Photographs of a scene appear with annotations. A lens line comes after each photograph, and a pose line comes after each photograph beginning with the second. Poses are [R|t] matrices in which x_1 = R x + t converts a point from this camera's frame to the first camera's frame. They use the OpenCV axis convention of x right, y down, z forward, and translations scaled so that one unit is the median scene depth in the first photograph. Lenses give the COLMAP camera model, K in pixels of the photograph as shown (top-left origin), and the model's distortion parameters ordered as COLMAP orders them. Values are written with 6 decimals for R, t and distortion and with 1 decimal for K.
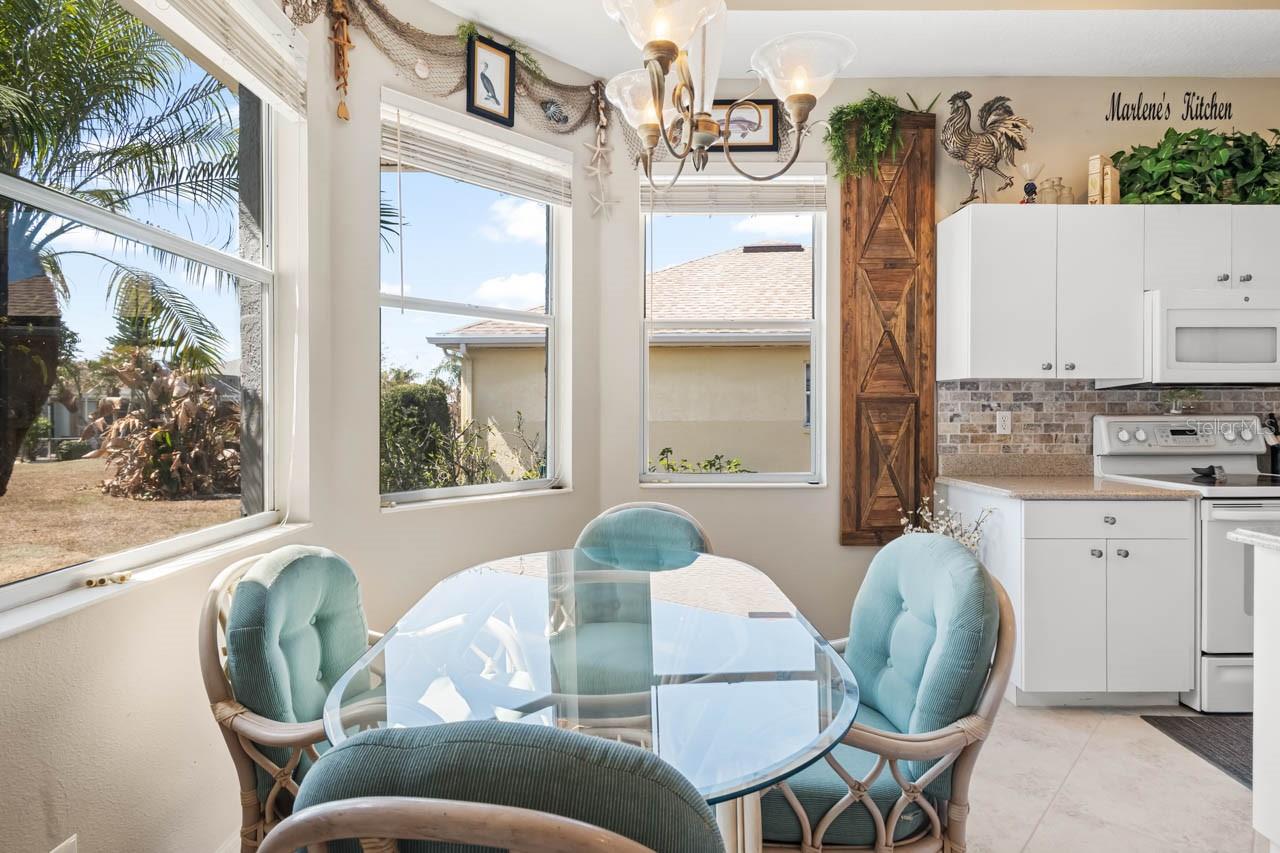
lens RADIAL K [[645.3, 0, 636.0], [0, 645.3, 413.2], [0, 0, 1]] dist [-0.002916, -0.000471]
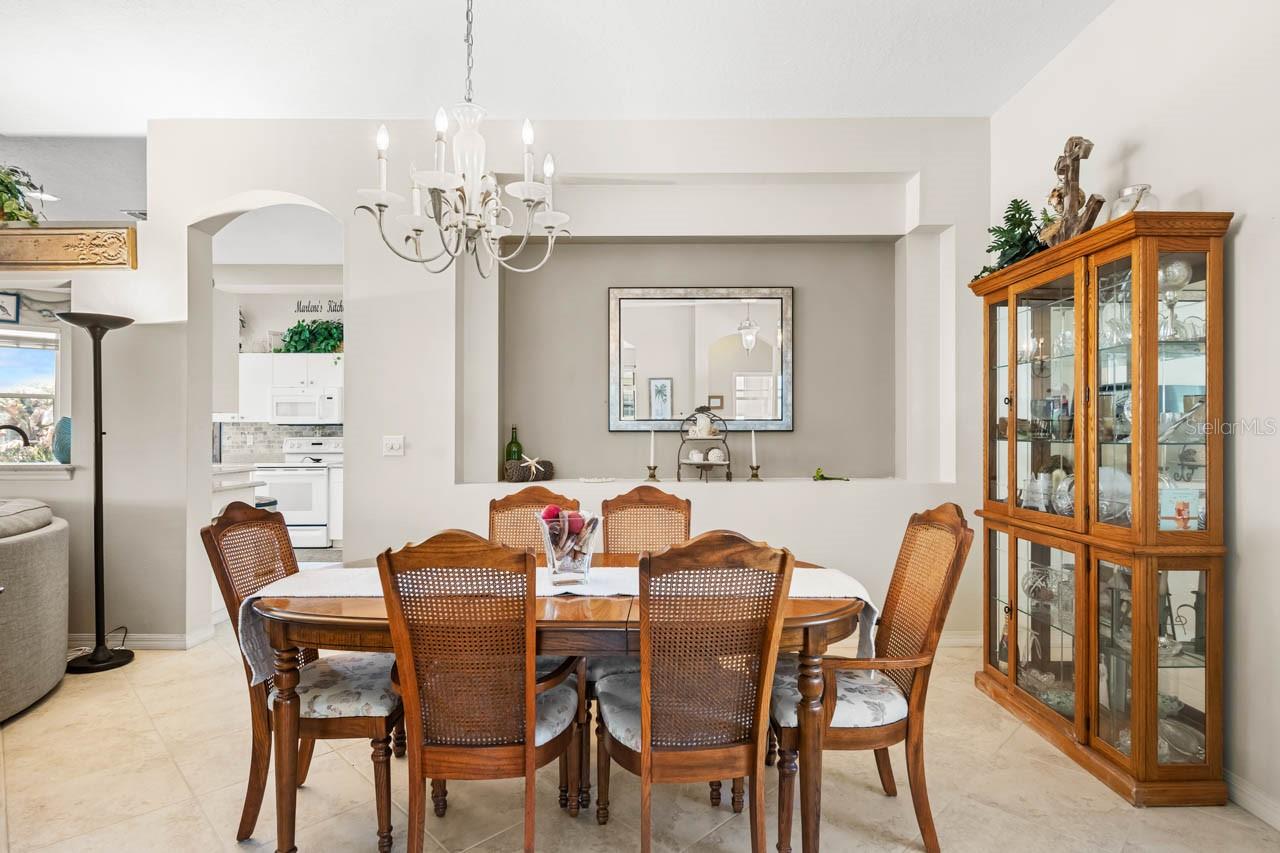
lens RADIAL K [[645.3, 0, 634.5], [0, 645.3, 436.7], [0, 0, 1]] dist [-0.002916, -0.000471]
pose [[0.999994, 0.003354, 0.000300, 1.981720], [-0.003353, 0.999985, -0.004266, 0.008225], [-0.000314, 0.004265, 0.999991, -1.367895]]
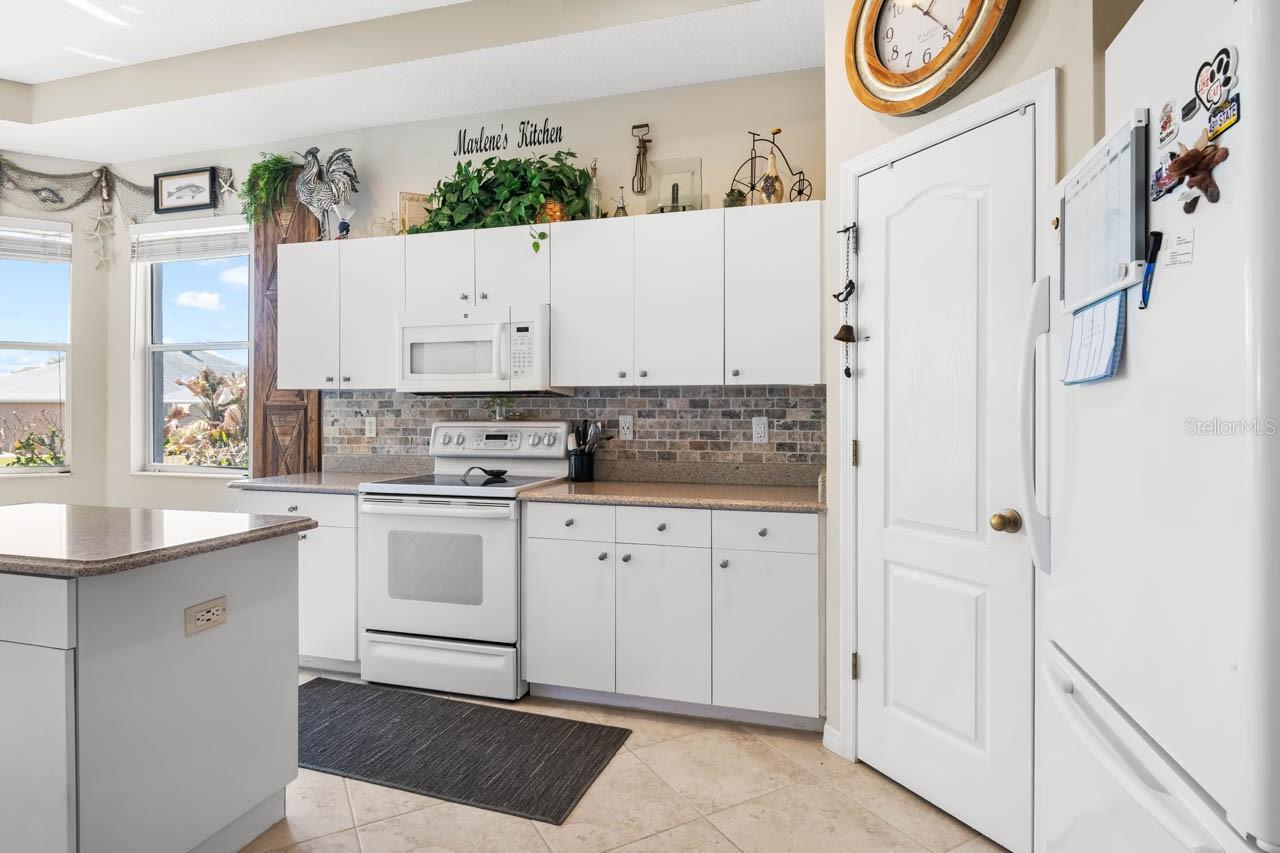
lens RADIAL K [[645.3, 0, 636.3], [0, 645.3, 413.9], [0, 0, 1]] dist [-0.002916, -0.000471]
pose [[0.966328, 0.002395, -0.257304, 1.324527], [-0.004253, 0.999969, -0.006668, -0.002904], [0.257280, 0.007538, 0.966307, 0.009129]]
